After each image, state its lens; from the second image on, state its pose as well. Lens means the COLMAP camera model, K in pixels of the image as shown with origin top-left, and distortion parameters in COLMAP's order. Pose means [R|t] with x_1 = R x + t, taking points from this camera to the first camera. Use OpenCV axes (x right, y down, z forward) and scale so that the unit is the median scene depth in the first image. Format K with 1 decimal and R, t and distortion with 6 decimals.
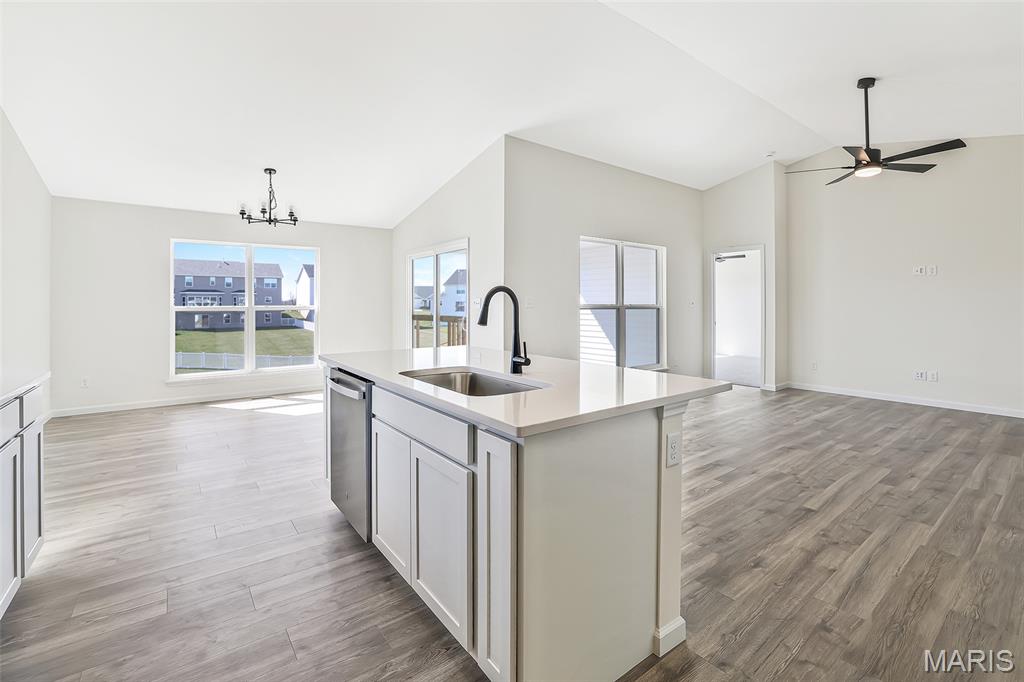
lens RADIAL K [[456.4, 0, 514.5], [0, 456.4, 299.1], [0, 0, 1]] dist [-0.044853, 0.015576]
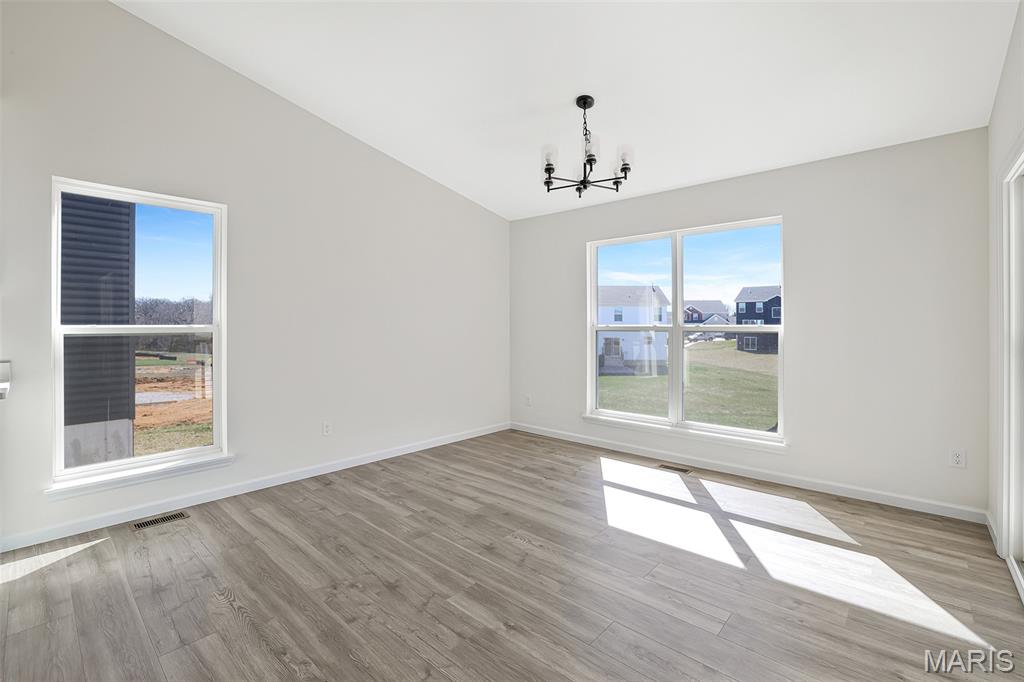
lens RADIAL K [[449.7, 0, 513.0], [0, 449.7, 326.9], [0, 0, 1]] dist [-0.042267, 0.013547]
pose [[0.185263, 0.006104, -0.982670, 0.042848], [0.011964, 0.999893, 0.008466, 0.017495], [0.982616, -0.013325, 0.185170, 1.307890]]
